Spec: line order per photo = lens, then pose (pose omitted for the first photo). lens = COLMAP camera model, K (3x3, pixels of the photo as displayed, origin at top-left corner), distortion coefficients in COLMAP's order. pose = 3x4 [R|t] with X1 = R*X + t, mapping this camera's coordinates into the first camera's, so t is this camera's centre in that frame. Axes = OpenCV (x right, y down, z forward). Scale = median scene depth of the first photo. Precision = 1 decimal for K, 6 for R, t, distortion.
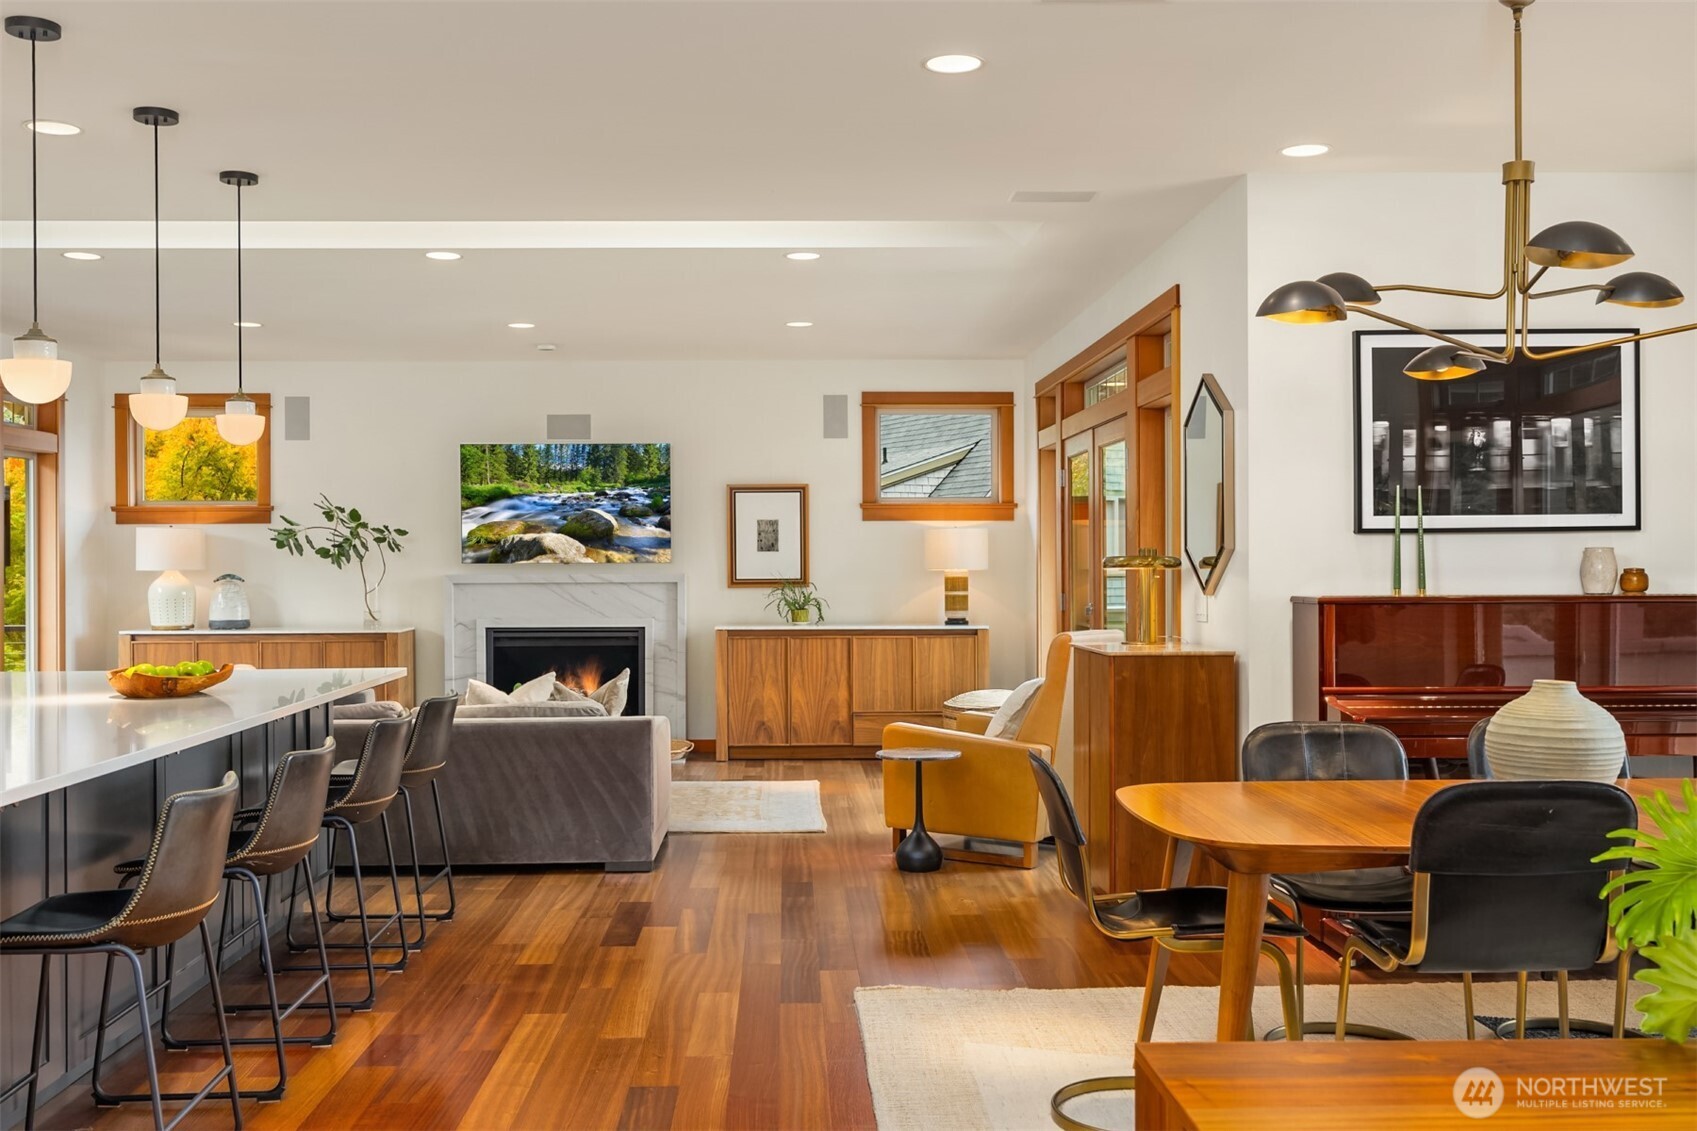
lens RADIAL K [[1709.8, 0, 836.3], [0, 1709.8, 533.9], [0, 0, 1]] dist [0.011312, 0.000000]
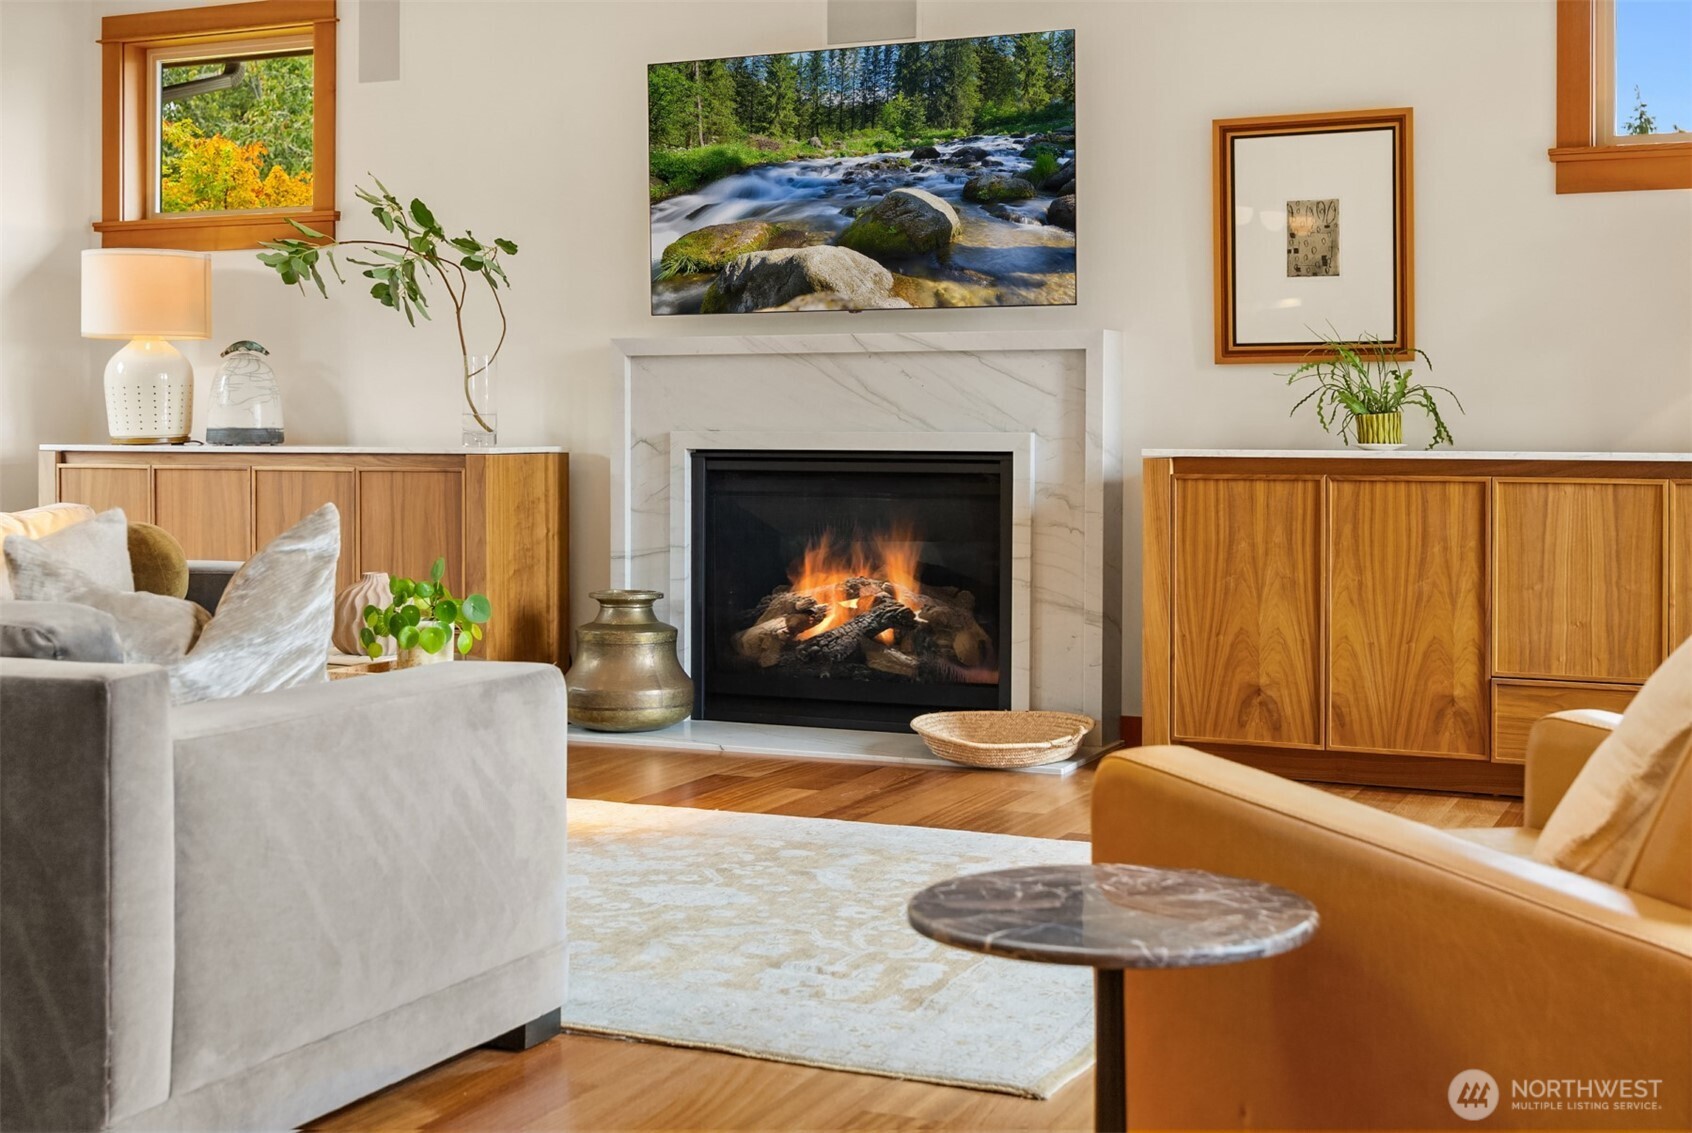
lens RADIAL K [[2180.5, 0, 740.2], [0, 2180.5, 439.3], [0, 0, 1]] dist [0.016431, 0.000000]
pose [[0.887214, 0.006889, -0.461306, 0.083224], [0.000493, 0.999874, 0.015880, 0.042090], [0.461357, -0.014317, 0.887099, 0.471729]]
